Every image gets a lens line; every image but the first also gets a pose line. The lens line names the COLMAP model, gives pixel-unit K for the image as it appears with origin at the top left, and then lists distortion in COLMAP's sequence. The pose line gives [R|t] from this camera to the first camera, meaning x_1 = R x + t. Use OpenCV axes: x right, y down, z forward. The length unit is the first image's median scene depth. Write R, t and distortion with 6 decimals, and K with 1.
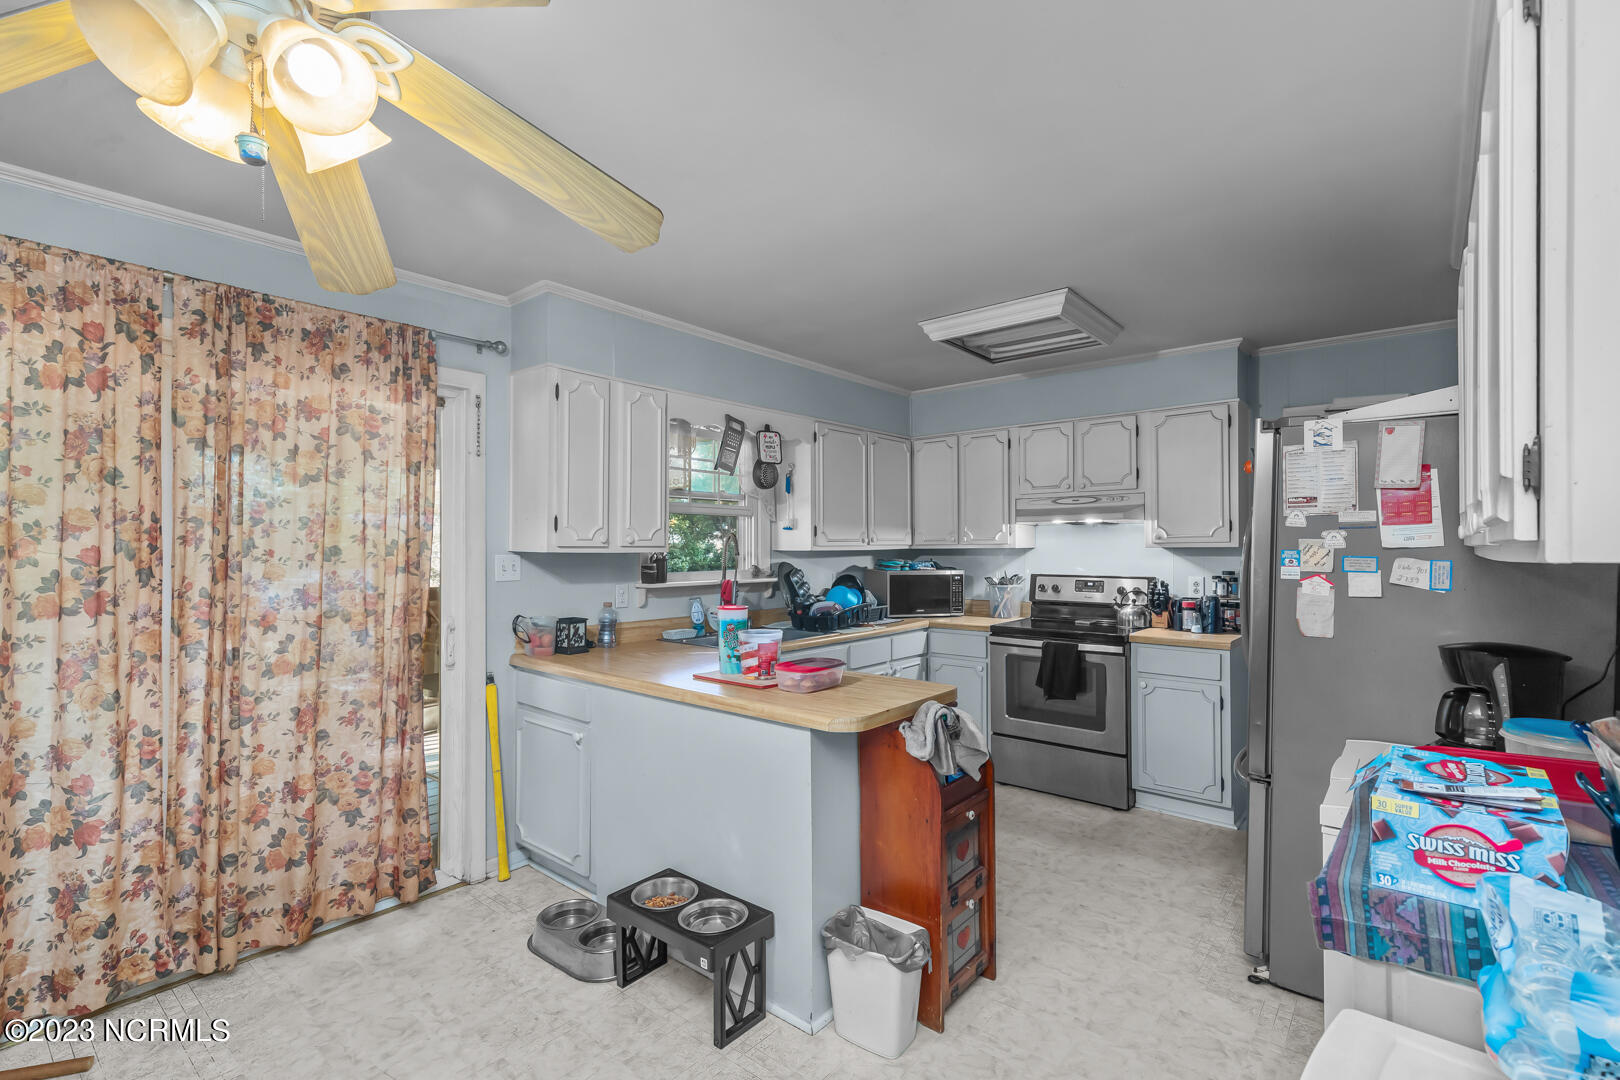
lens RADIAL K [[722.7, 0, 838.5], [0, 722.7, 541.9], [0, 0, 1]] dist [0.020274, -0.011849]
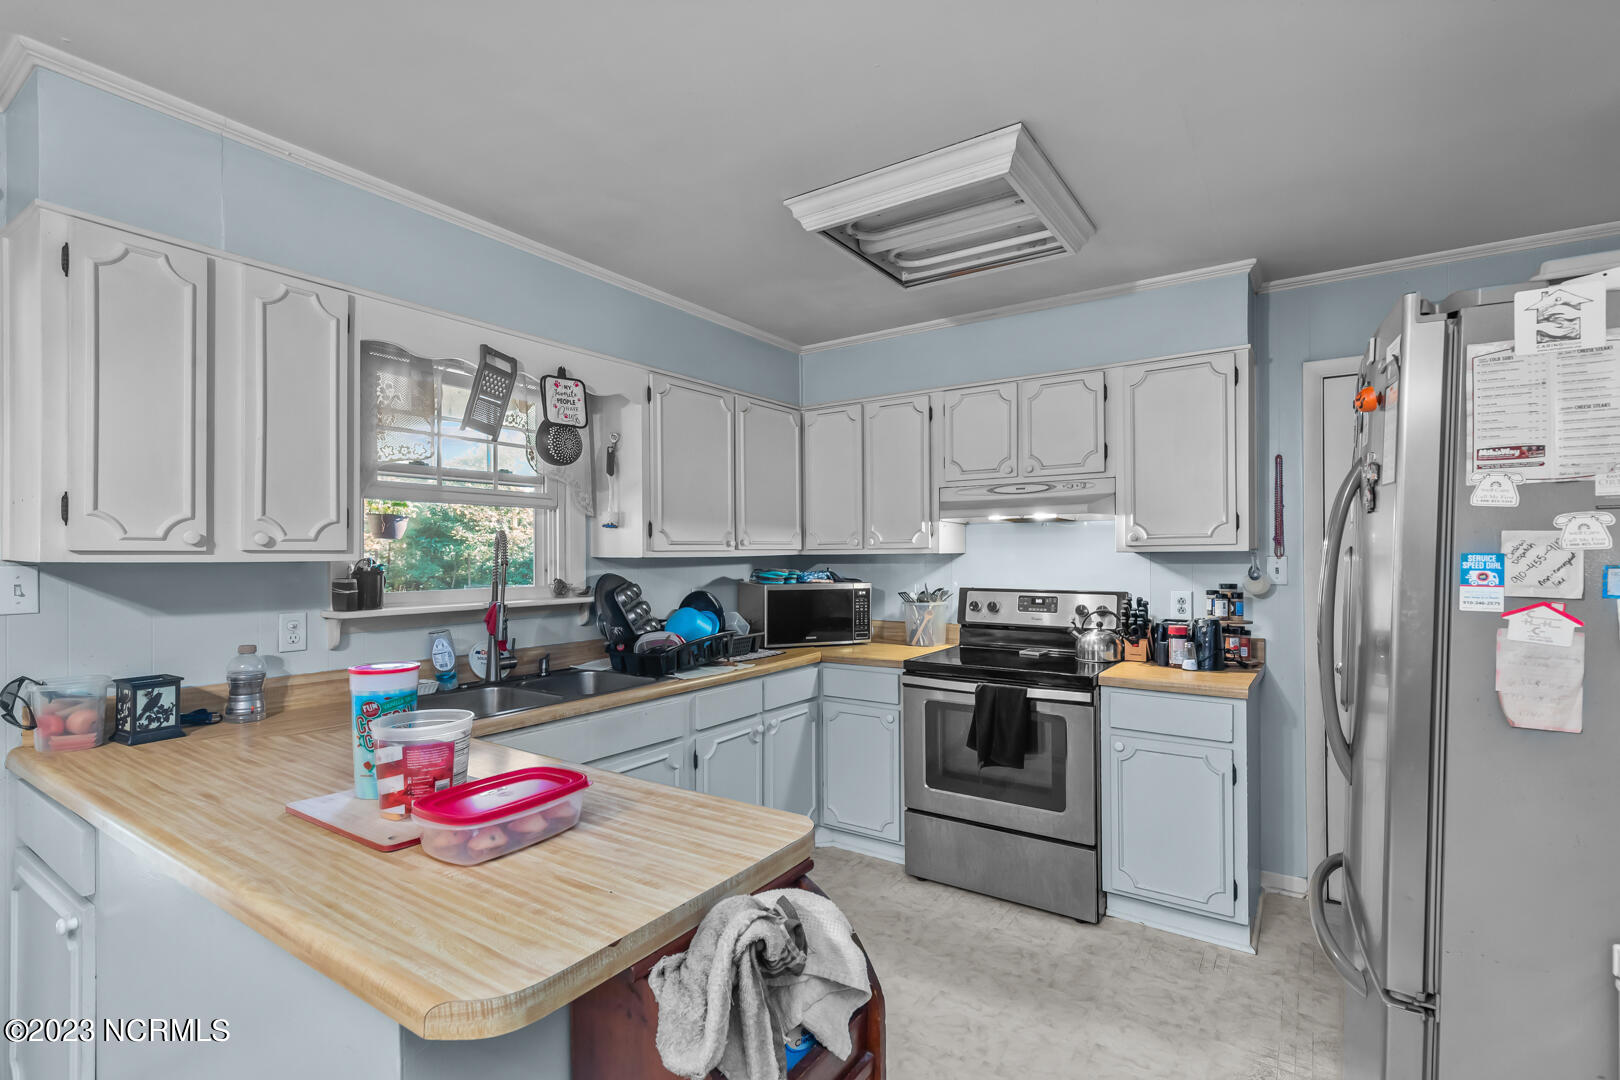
lens RADIAL K [[758.4, 0, 748.0], [0, 758.4, 554.2], [0, 0, 1]] dist [0.009723, -0.000481]
pose [[0.999931, -0.002557, -0.011500, 0.067359], [0.002644, 0.999968, 0.007571, 0.003477], [0.011480, -0.007601, 0.999905, 0.255656]]
